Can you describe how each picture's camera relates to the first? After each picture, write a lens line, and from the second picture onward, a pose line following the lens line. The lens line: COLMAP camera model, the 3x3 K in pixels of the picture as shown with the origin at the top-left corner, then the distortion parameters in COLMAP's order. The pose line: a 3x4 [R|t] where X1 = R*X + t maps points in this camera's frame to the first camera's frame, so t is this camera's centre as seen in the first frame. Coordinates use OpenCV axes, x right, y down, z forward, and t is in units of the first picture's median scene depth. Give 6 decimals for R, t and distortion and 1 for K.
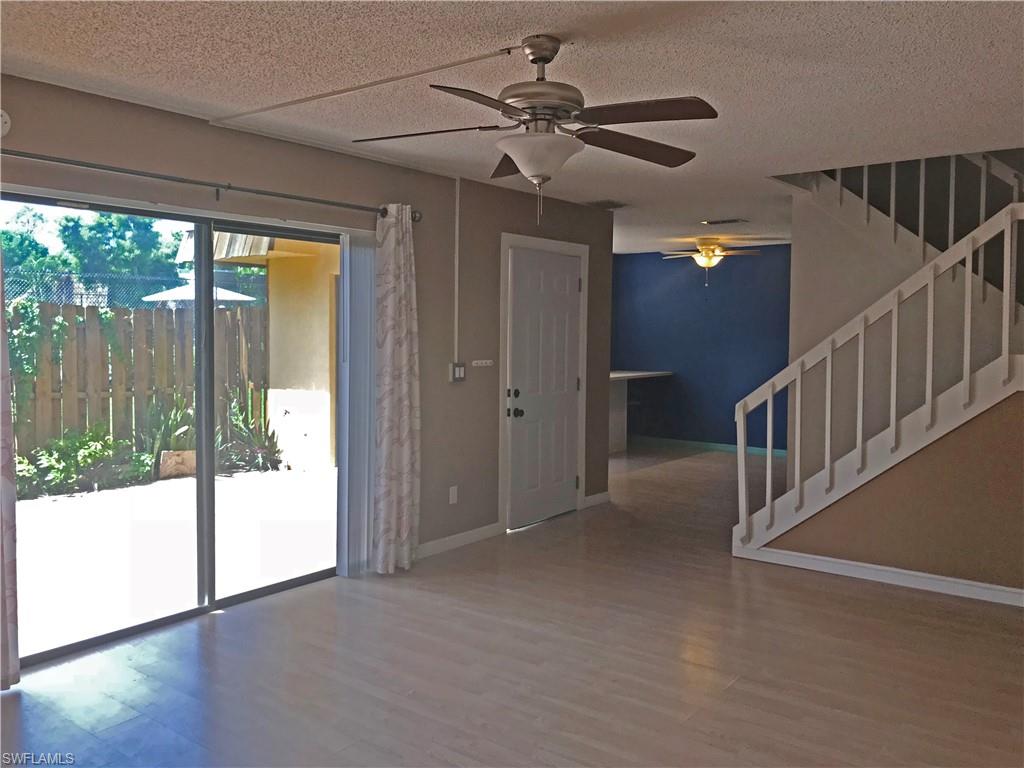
lens RADIAL K [[843.6, 0, 511.5], [0, 843.6, 383.3], [0, 0, 1]] dist [0.064089, -0.097892]
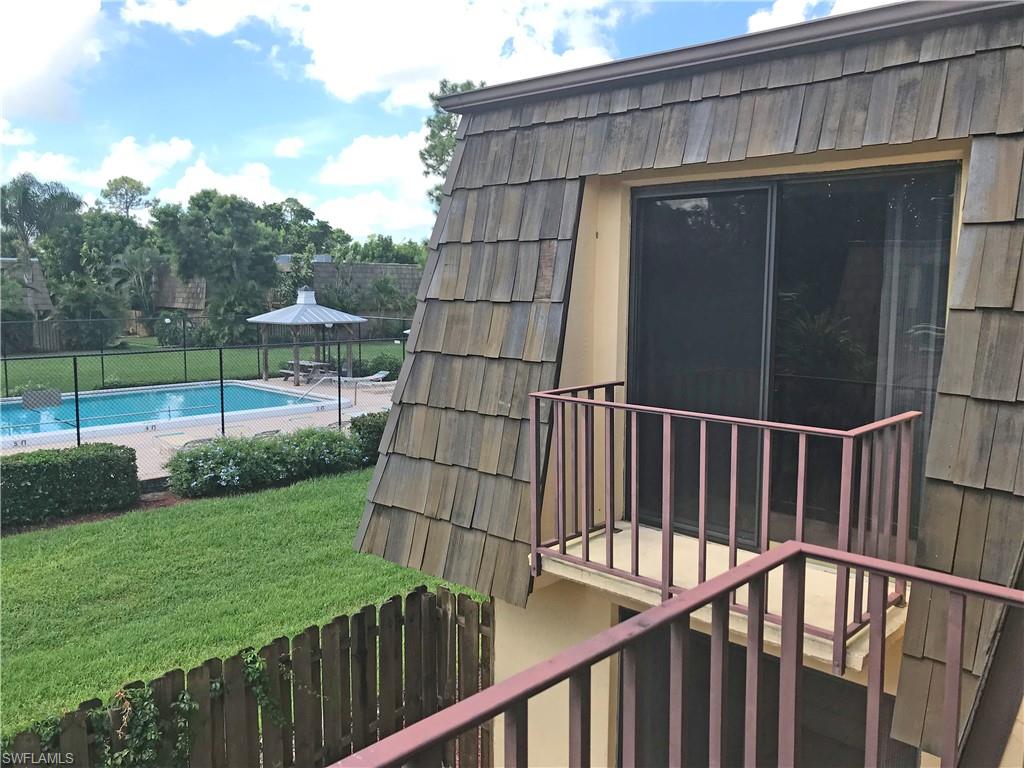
lens RADIAL K [[843.6, 0, 515.6], [0, 843.6, 369.9], [0, 0, 1]] dist [0.064089, -0.097892]
pose [[0.996150, 0.012351, -0.086787, -0.043717], [-0.008772, 0.999100, 0.041495, -0.060391], [0.087222, -0.040574, 0.995362, 0.075279]]
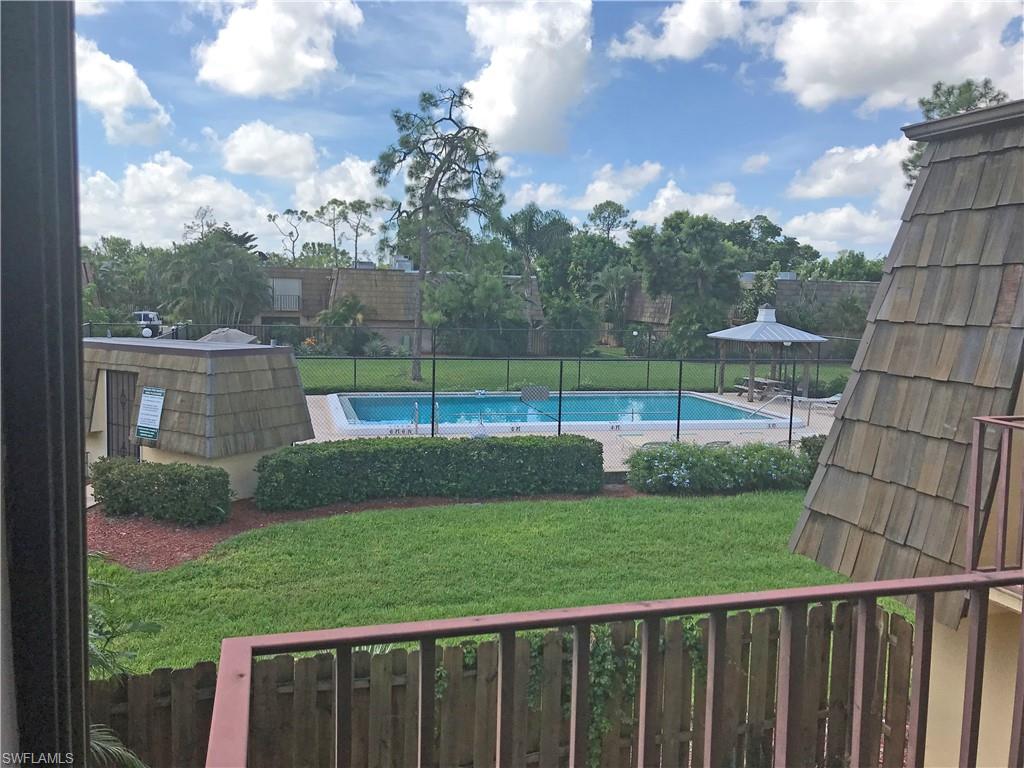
lens RADIAL K [[843.6, 0, 502.5], [0, 843.6, 375.0], [0, 0, 1]] dist [0.064089, -0.097892]
pose [[0.806673, 0.074305, -0.586308, -0.037297], [-0.058131, 0.997230, 0.046403, -0.060024], [0.588132, -0.003349, 0.808758, 0.060169]]
